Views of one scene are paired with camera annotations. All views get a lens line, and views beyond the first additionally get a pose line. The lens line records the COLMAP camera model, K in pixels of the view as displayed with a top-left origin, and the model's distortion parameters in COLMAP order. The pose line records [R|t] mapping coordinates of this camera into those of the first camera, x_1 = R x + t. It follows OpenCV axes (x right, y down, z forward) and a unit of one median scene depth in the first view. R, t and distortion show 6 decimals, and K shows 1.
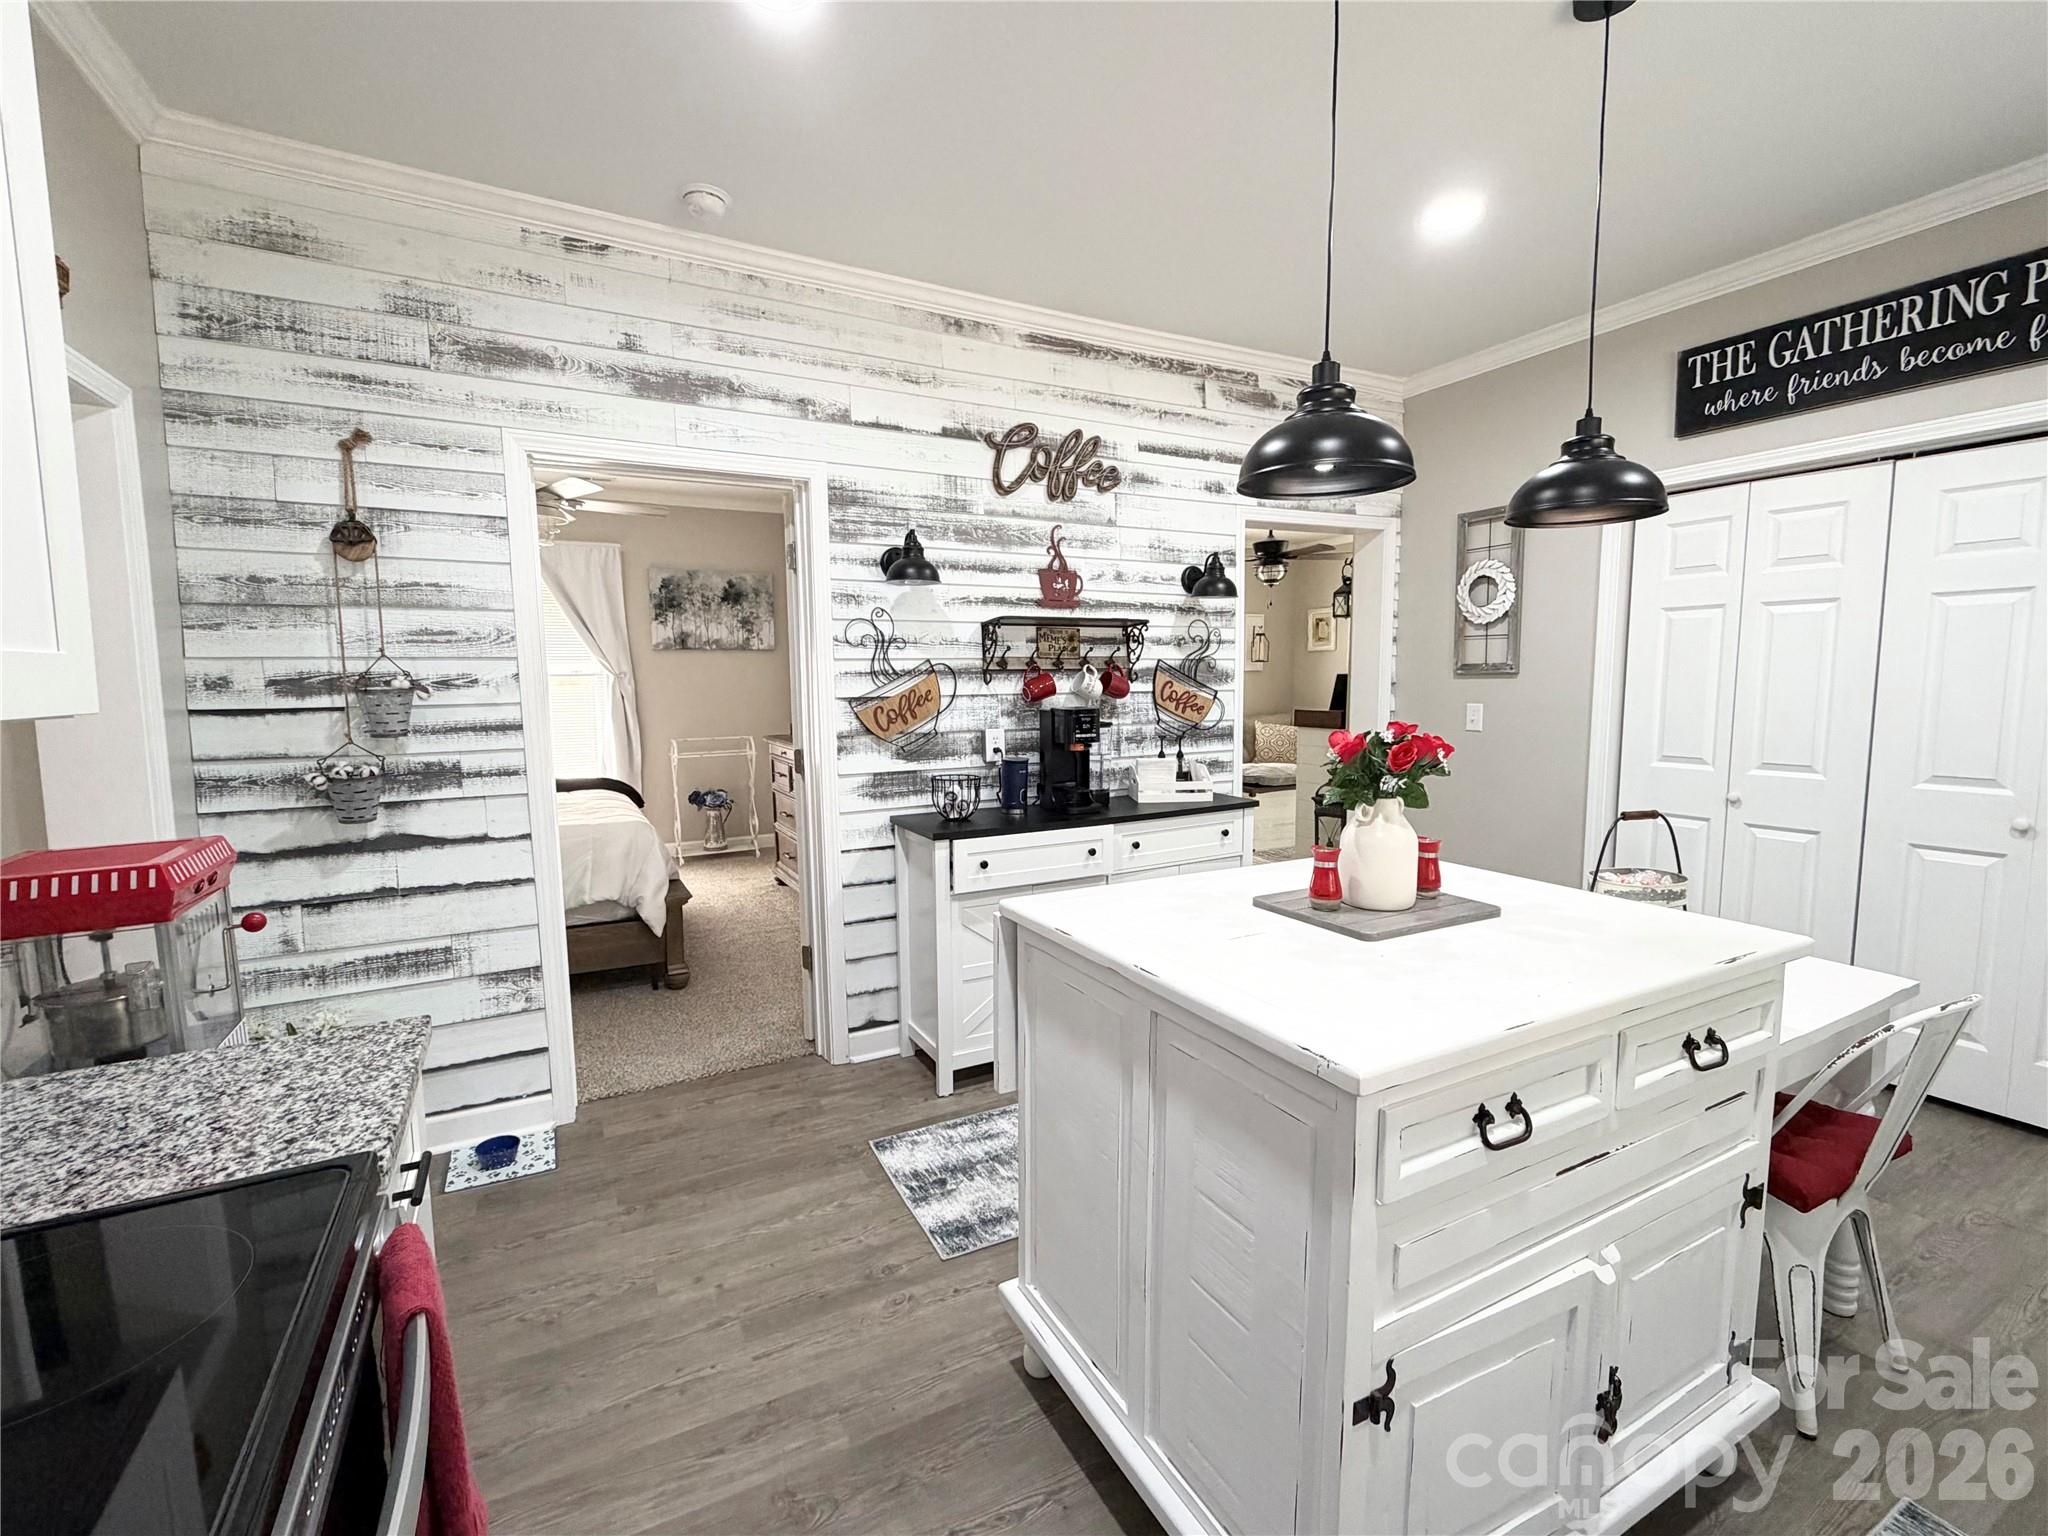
lens RADIAL K [[890.1, 0, 1026.6], [0, 890.1, 766.7], [0, 0, 1]] dist [0.001333, -0.000481]
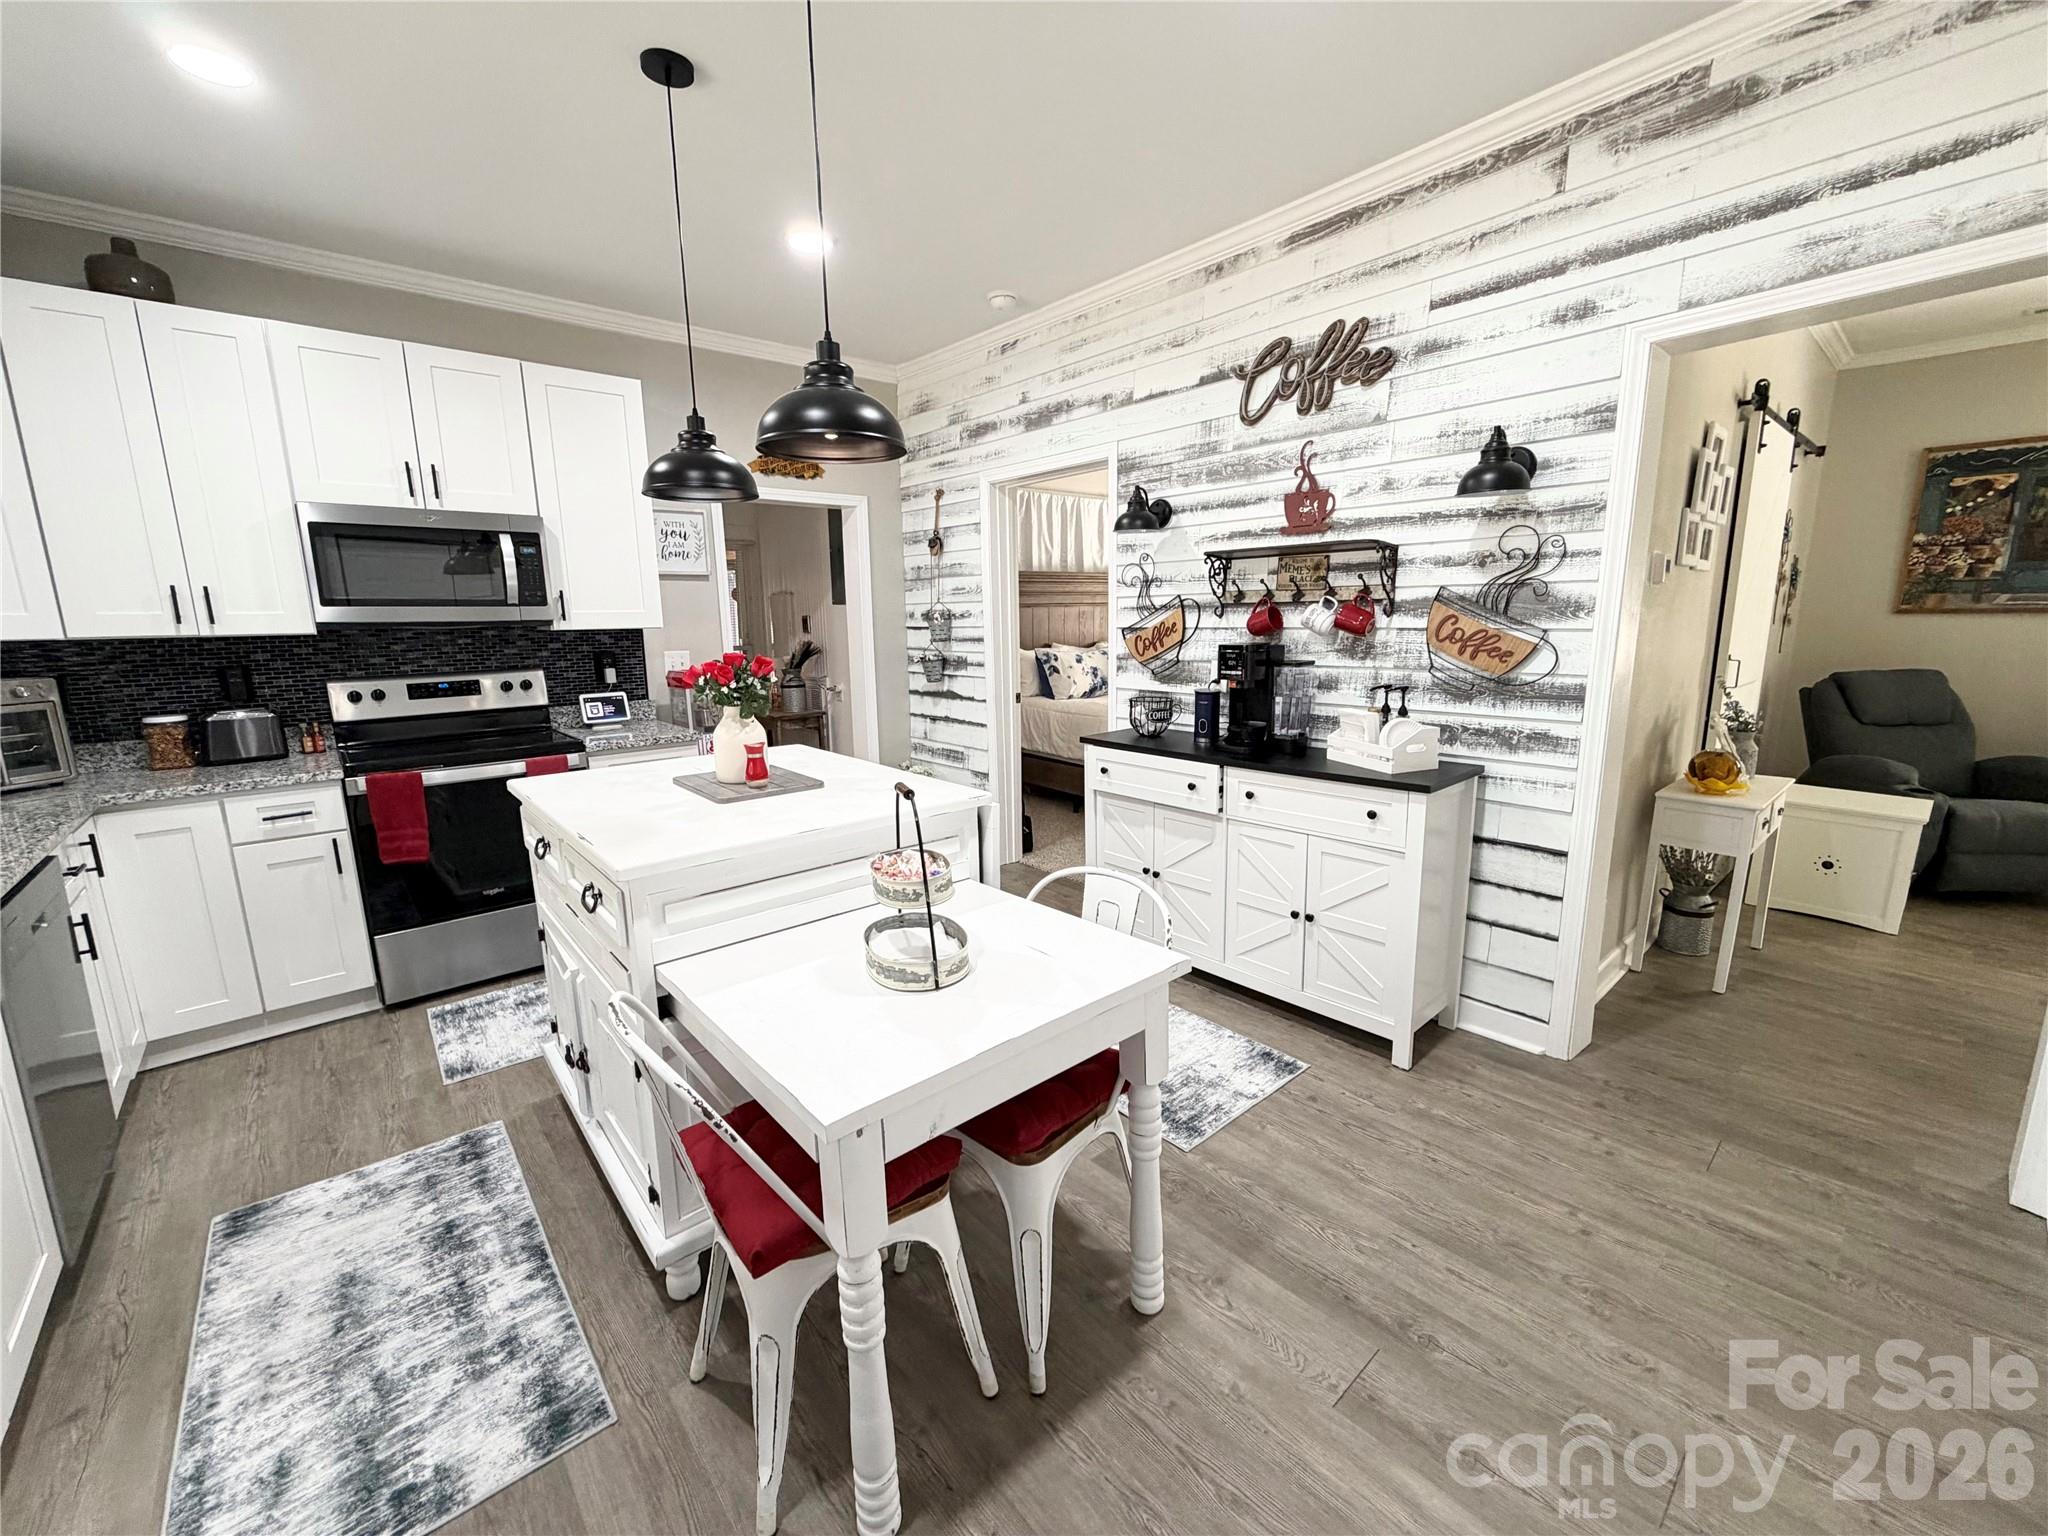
lens RADIAL K [[817.4, 0, 1017.3], [0, 817.4, 765.2], [0, 0, 1]] dist [0.000226, 0.000384]
pose [[0.216250, 0.183855, -0.958871, 0.877266], [-0.085231, 0.981915, 0.169051, -0.065591], [0.972611, 0.045169, 0.228009, 0.564744]]
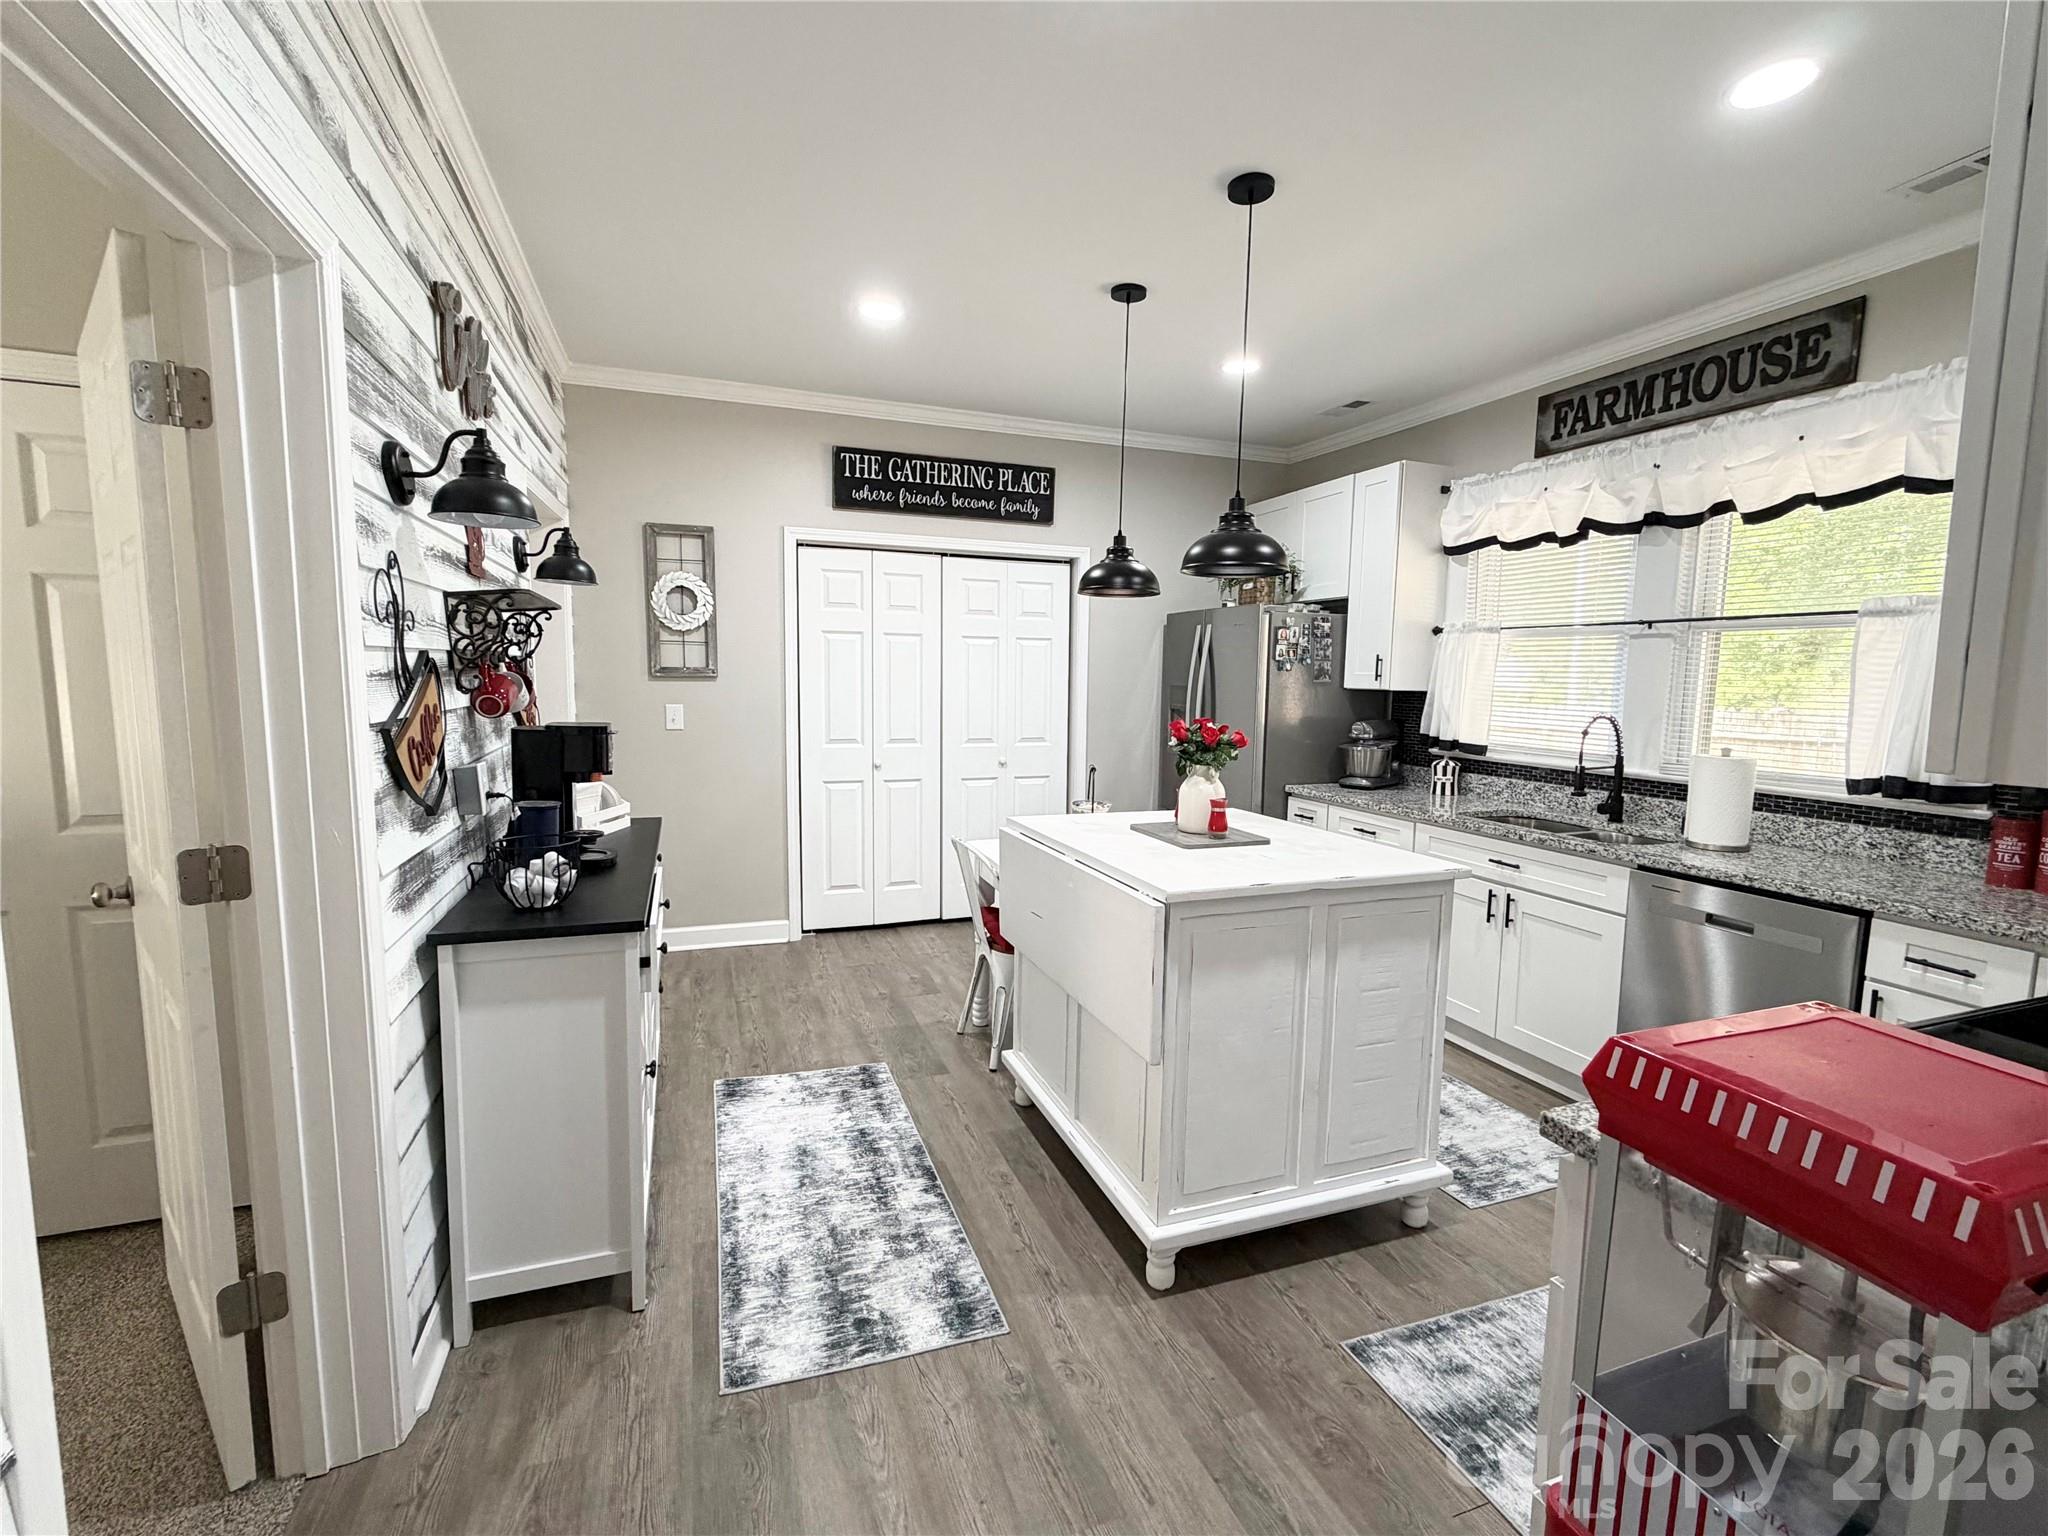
lens RADIAL K [[890.1, 0, 1015.2], [0, 890.1, 770.7], [0, 0, 1]] dist [0.001333, -0.000481]
pose [[0.148788, -0.097404, 0.984060, -0.616656], [0.082918, 0.992861, 0.085738, -0.061334], [-0.985387, 0.068840, 0.155803, 0.537920]]
